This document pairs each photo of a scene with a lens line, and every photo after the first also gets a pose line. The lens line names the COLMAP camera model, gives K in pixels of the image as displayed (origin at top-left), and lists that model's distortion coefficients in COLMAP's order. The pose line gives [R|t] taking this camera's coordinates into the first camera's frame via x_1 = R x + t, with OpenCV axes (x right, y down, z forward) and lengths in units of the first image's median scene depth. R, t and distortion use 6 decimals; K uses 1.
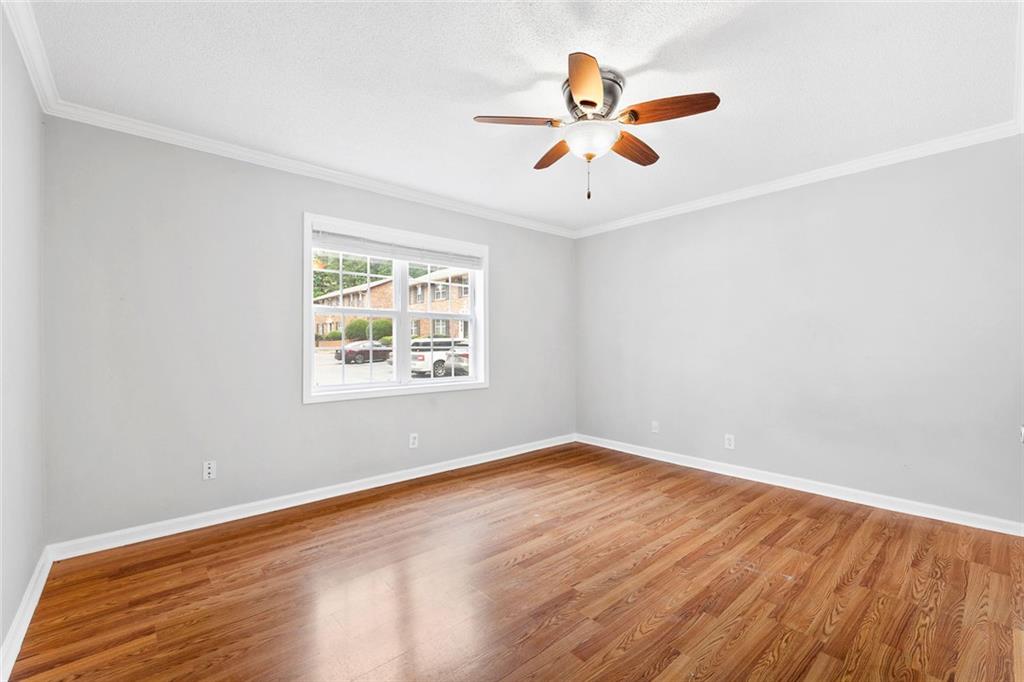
lens RADIAL K [[434.1, 0, 512.0], [0, 434.1, 341.0], [0, 0, 1]] dist [-0.011188, 0.000086]
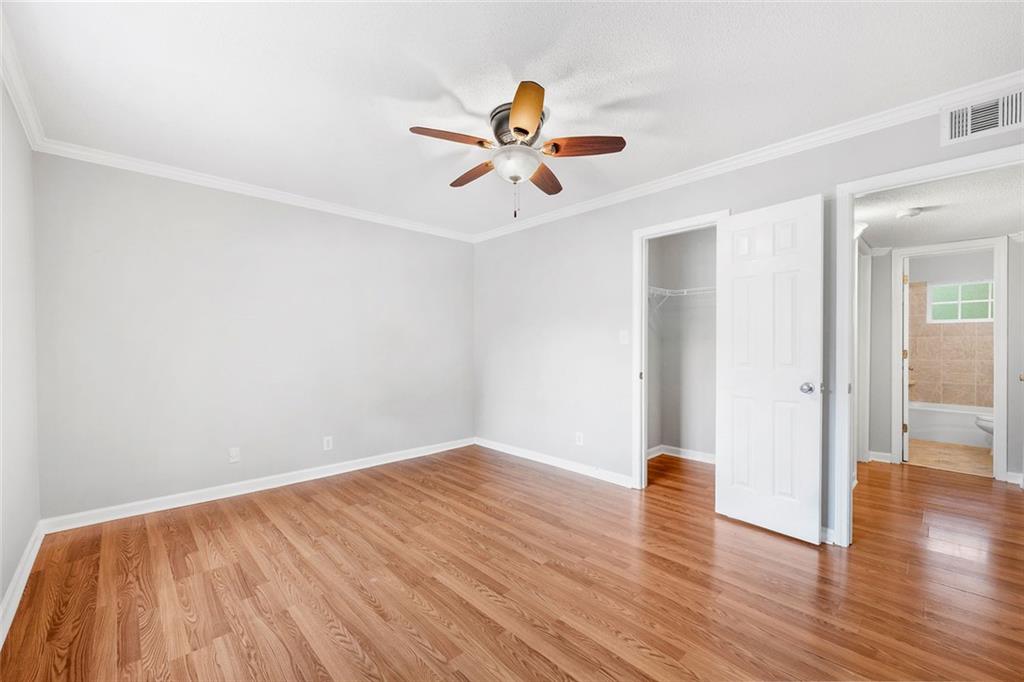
lens RADIAL K [[417.3, 0, 506.5], [0, 417.3, 346.4], [0, 0, 1]] dist [-0.001948, -0.000200]
pose [[-0.032067, -0.000192, 0.999486, -0.645283], [-0.001305, 0.999999, 0.000150, 0.000381], [-0.999485, -0.001300, -0.032067, 0.769726]]
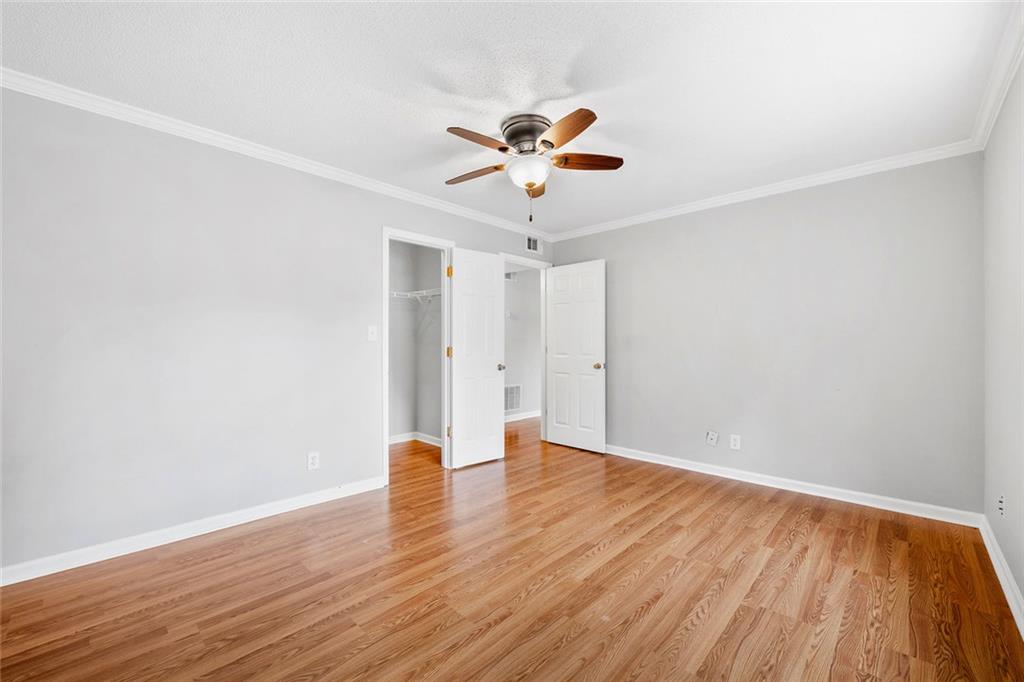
lens RADIAL K [[415.9, 0, 509.9], [0, 415.9, 342.0], [0, 0, 1]] dist [-0.013312, 0.000053]
pose [[-0.996681, 0.002380, -0.081377, 0.236778], [0.002589, 0.999994, -0.002466, 0.000572], [0.081370, -0.002669, -0.996680, 1.538784]]
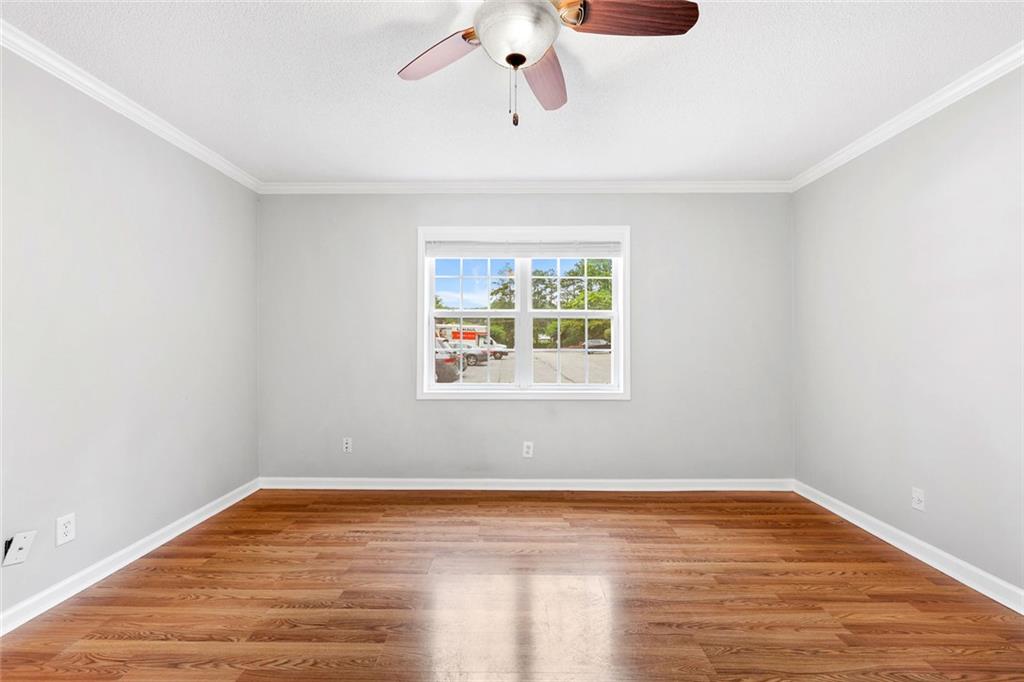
lens RADIAL K [[415.9, 0, 509.9], [0, 415.9, 342.0], [0, 0, 1]] dist [-0.013312, 0.000053]
pose [[0.741119, -0.000984, -0.671372, 0.429334], [0.000263, 0.999999, -0.001175, -0.000777], [0.671373, 0.000694, 0.741119, 0.387833]]
